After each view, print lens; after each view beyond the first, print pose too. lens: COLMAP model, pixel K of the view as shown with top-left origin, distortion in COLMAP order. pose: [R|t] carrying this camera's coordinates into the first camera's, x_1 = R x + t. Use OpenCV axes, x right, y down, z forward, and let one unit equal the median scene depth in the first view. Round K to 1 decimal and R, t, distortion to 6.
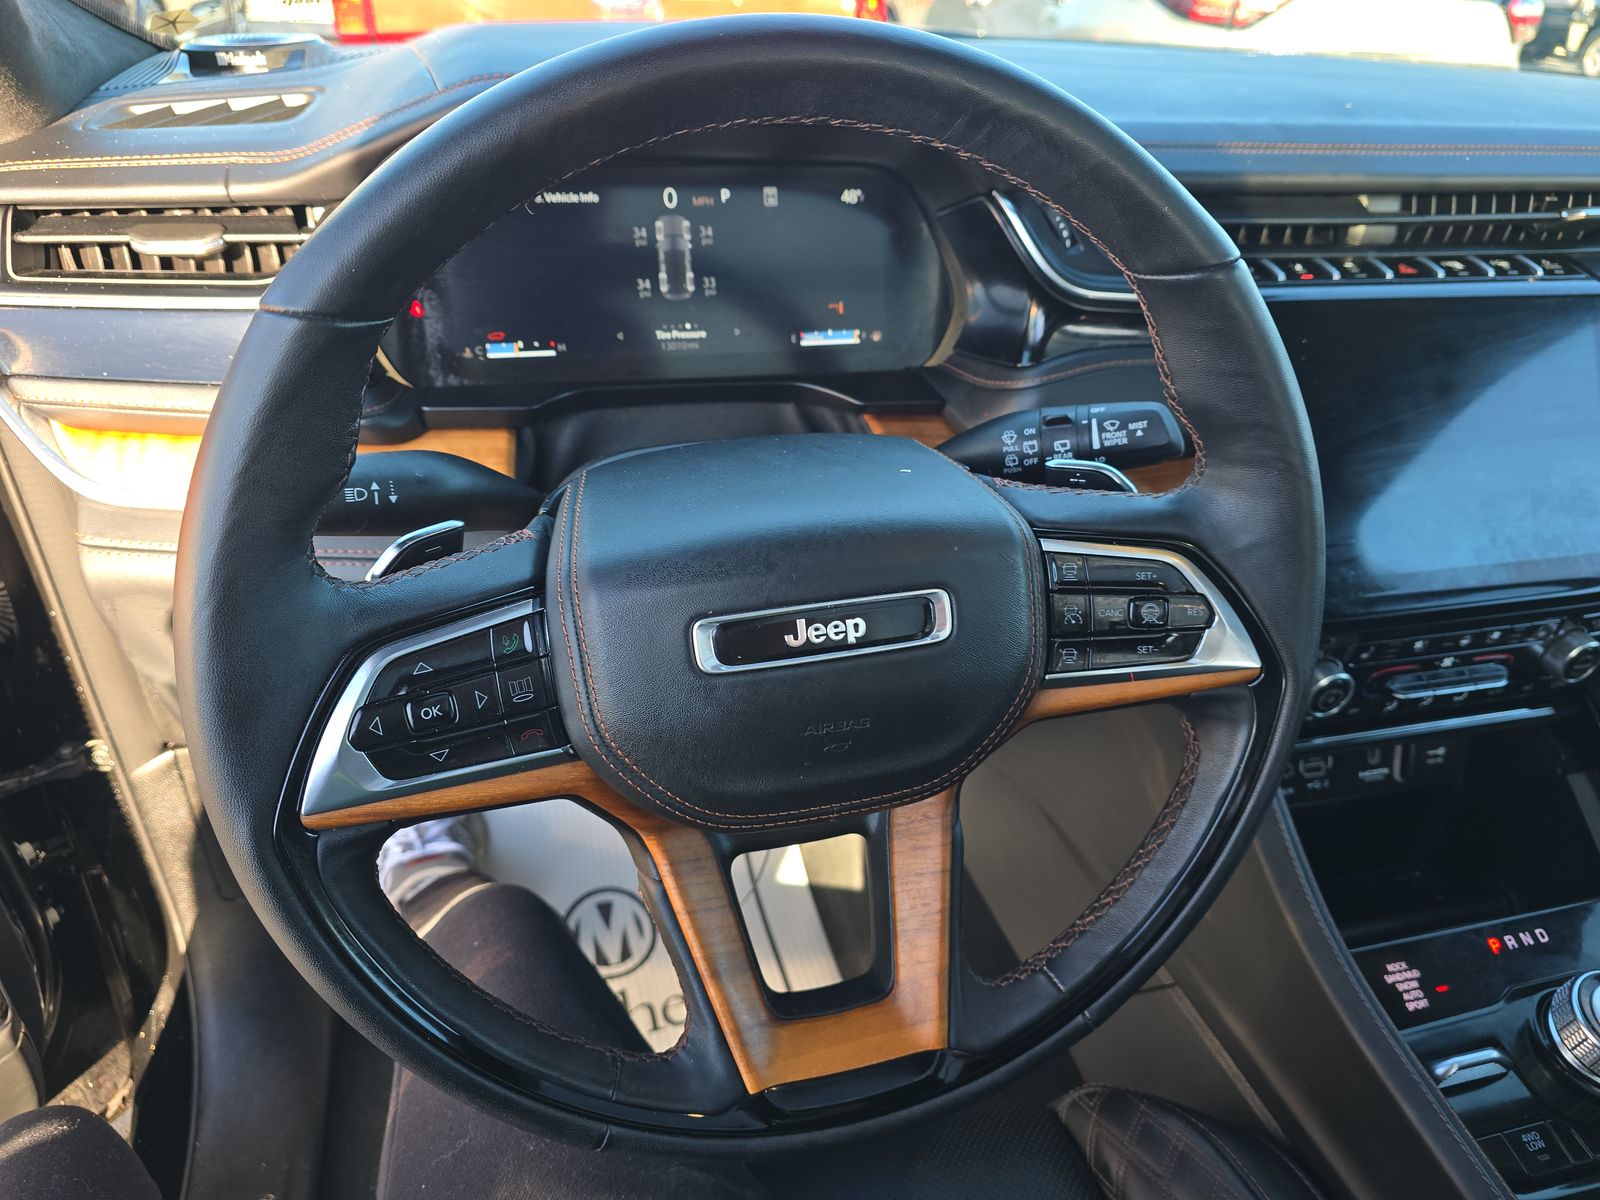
lens RADIAL K [[1046.7, 0, 804.0], [0, 1046.7, 606.8], [0, 0, 1]] dist [0.026190, -0.004284]
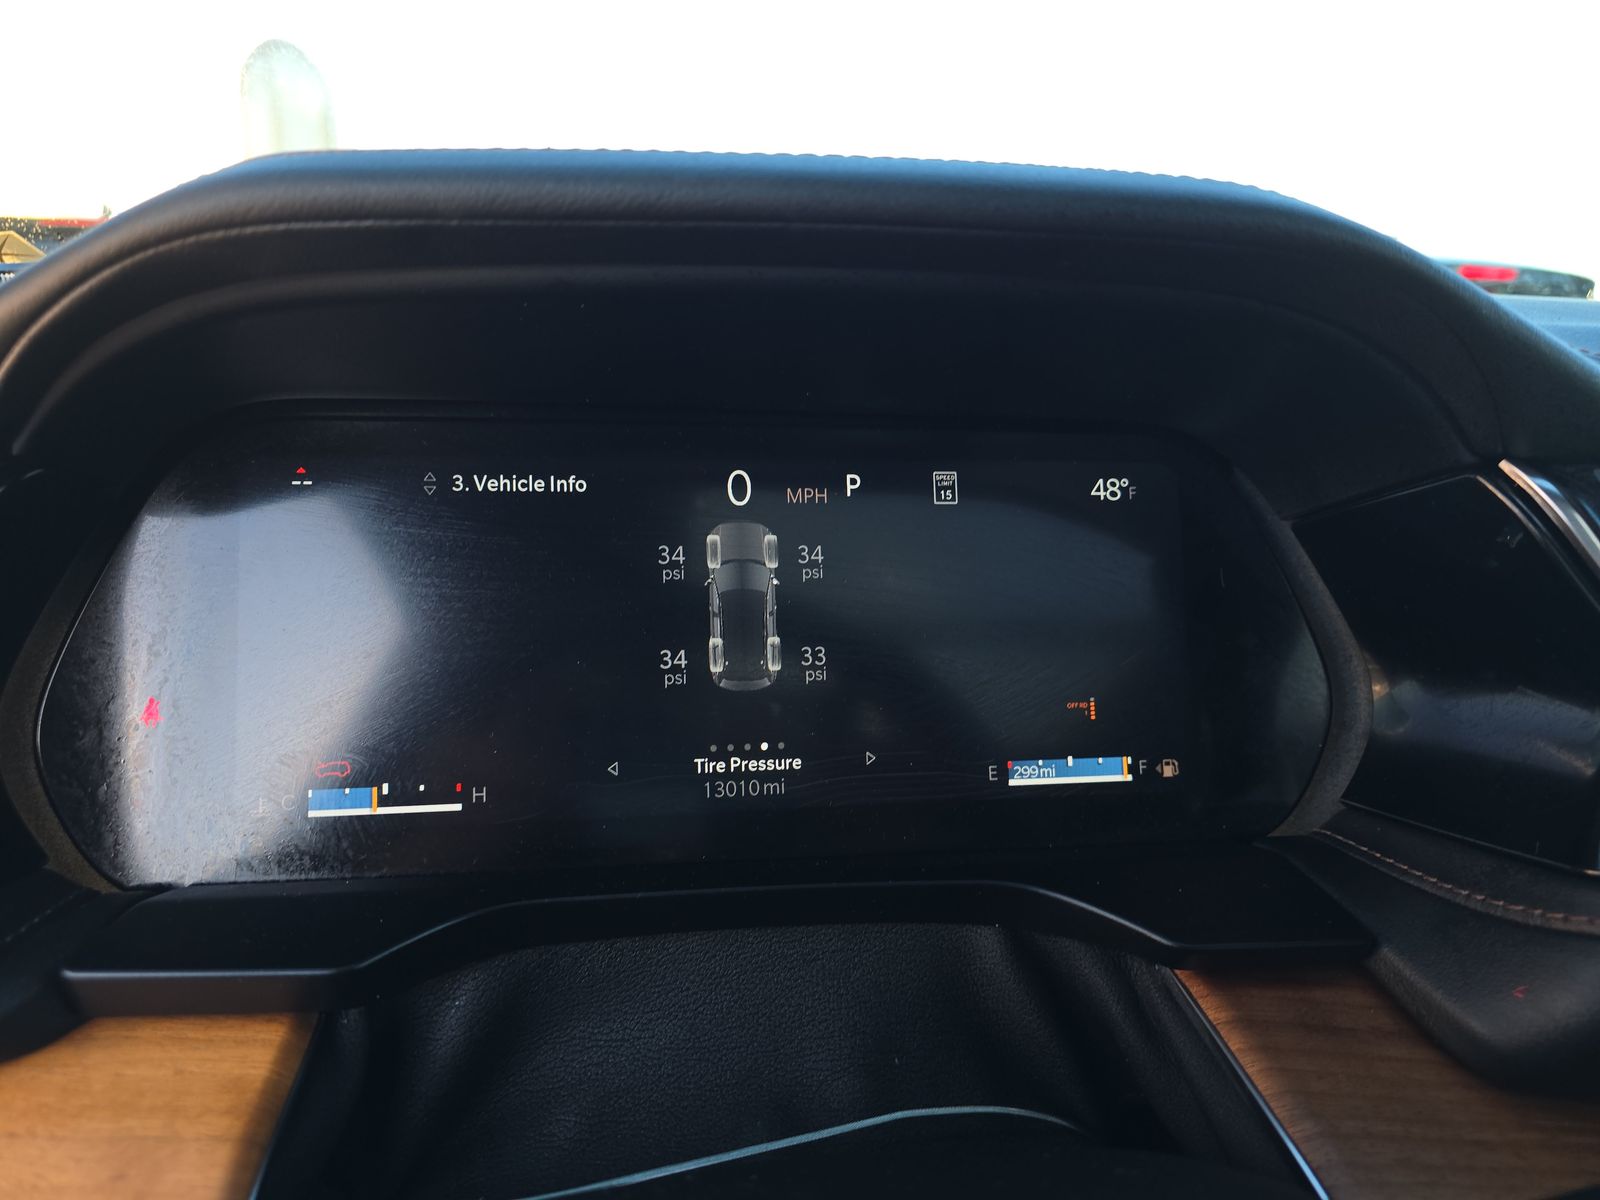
lens RADIAL K [[1096.3, 0, 801.2], [0, 1096.3, 599.6], [0, 0, 1]] dist [0.045356, -0.032634]
pose [[0.995853, 0.006832, -0.090718, -0.051918], [-0.035668, 0.946660, -0.320255, -0.176780], [0.083691, 0.322163, 0.942978, 0.532998]]
